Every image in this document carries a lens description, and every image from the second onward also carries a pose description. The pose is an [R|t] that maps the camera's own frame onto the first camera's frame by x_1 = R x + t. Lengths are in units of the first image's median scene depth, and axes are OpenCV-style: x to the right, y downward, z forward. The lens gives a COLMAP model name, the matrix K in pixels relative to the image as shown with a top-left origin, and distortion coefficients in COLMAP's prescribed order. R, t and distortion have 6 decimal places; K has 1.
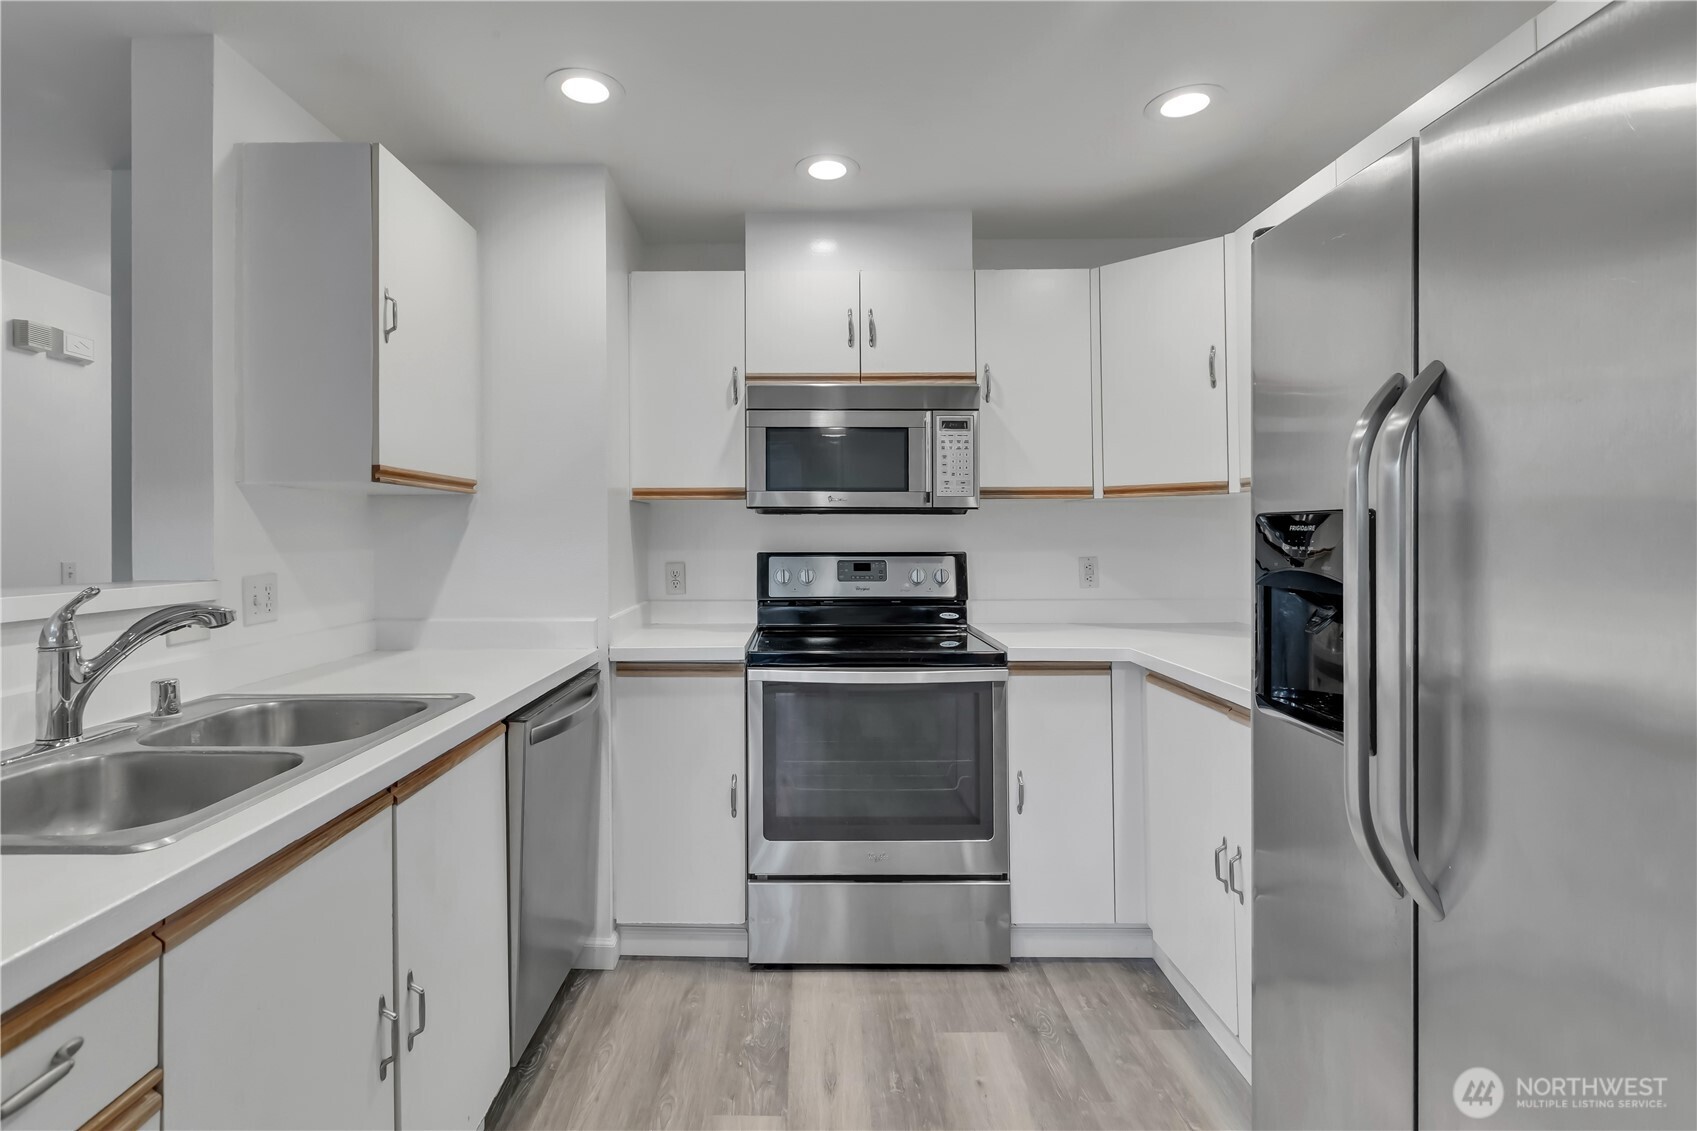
lens RADIAL K [[809.9, 0, 800.3], [0, 809.9, 537.8], [0, 0, 1]] dist [0.001404, 0.000631]
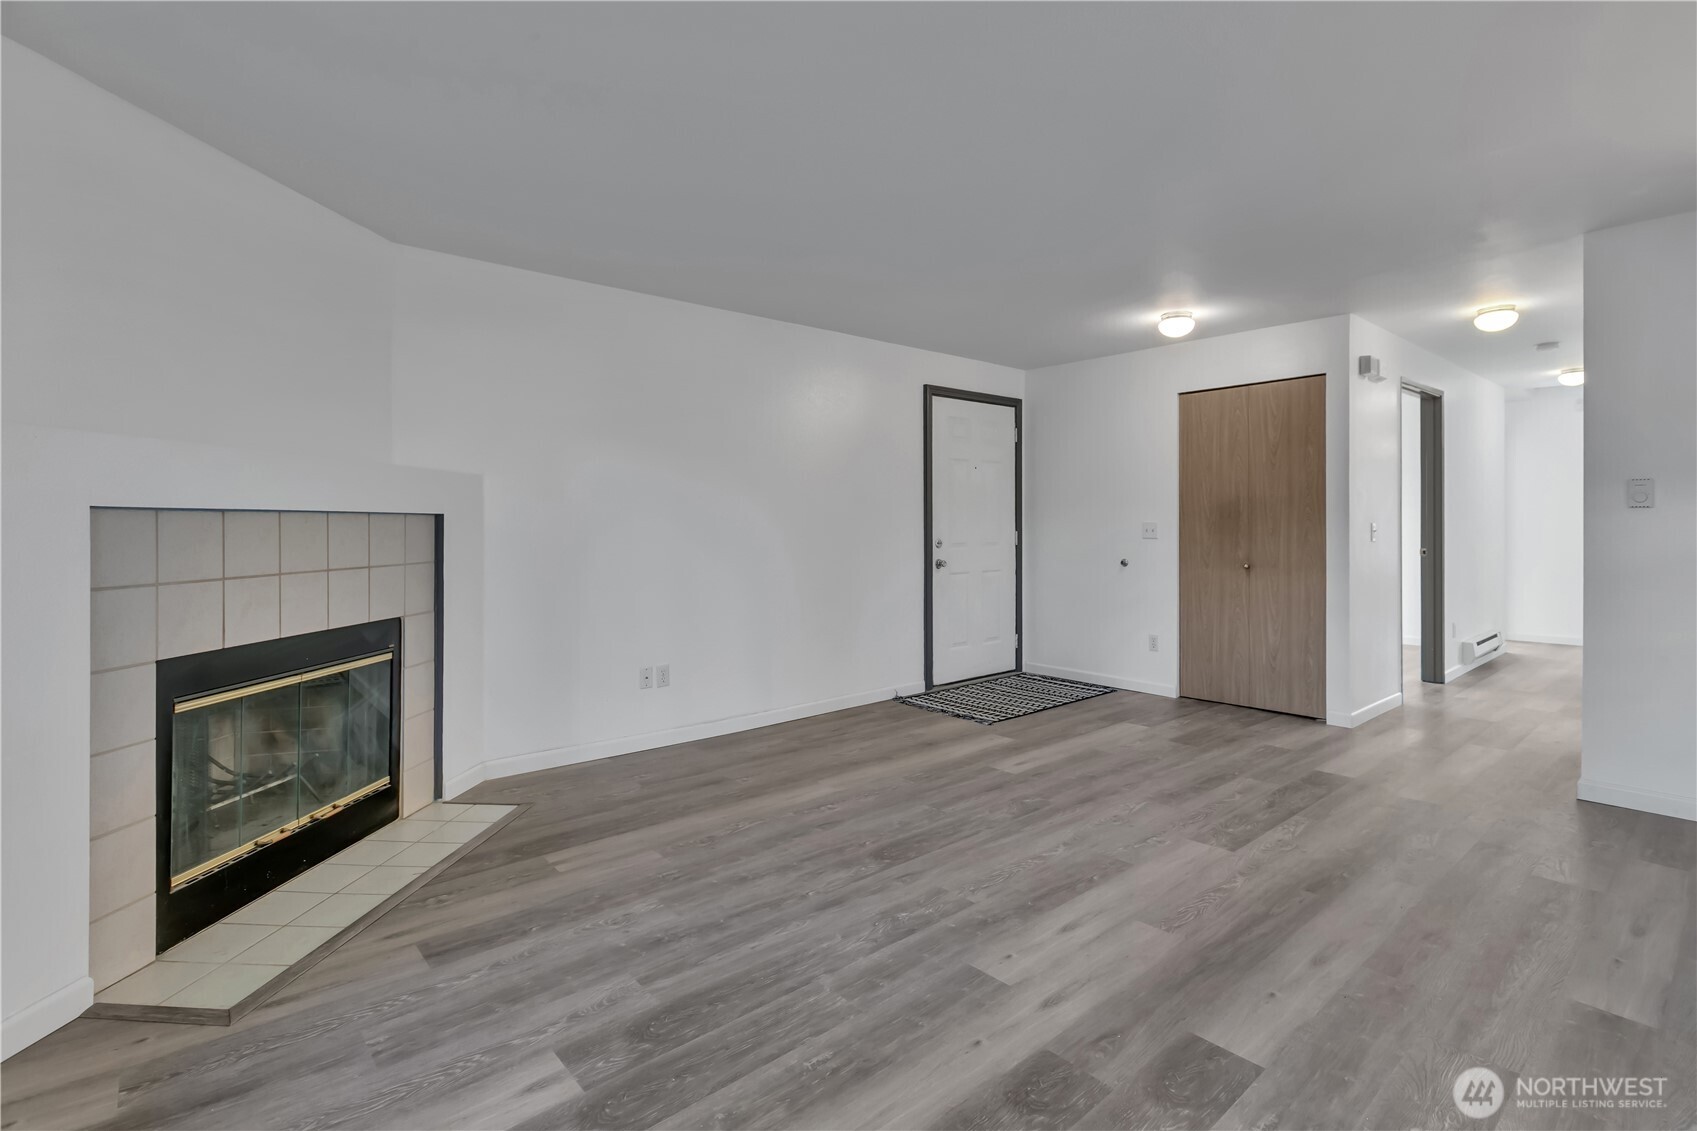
lens RADIAL K [[810.4, 0, 867.5], [0, 810.4, 522.9], [0, 0, 1]] dist [-0.001360, 0.000241]
pose [[0.672083, -0.001079, -0.740475, -0.639050], [-0.001000, 0.999997, -0.002365, 0.049360], [0.740475, 0.002330, 0.672080, -0.860717]]
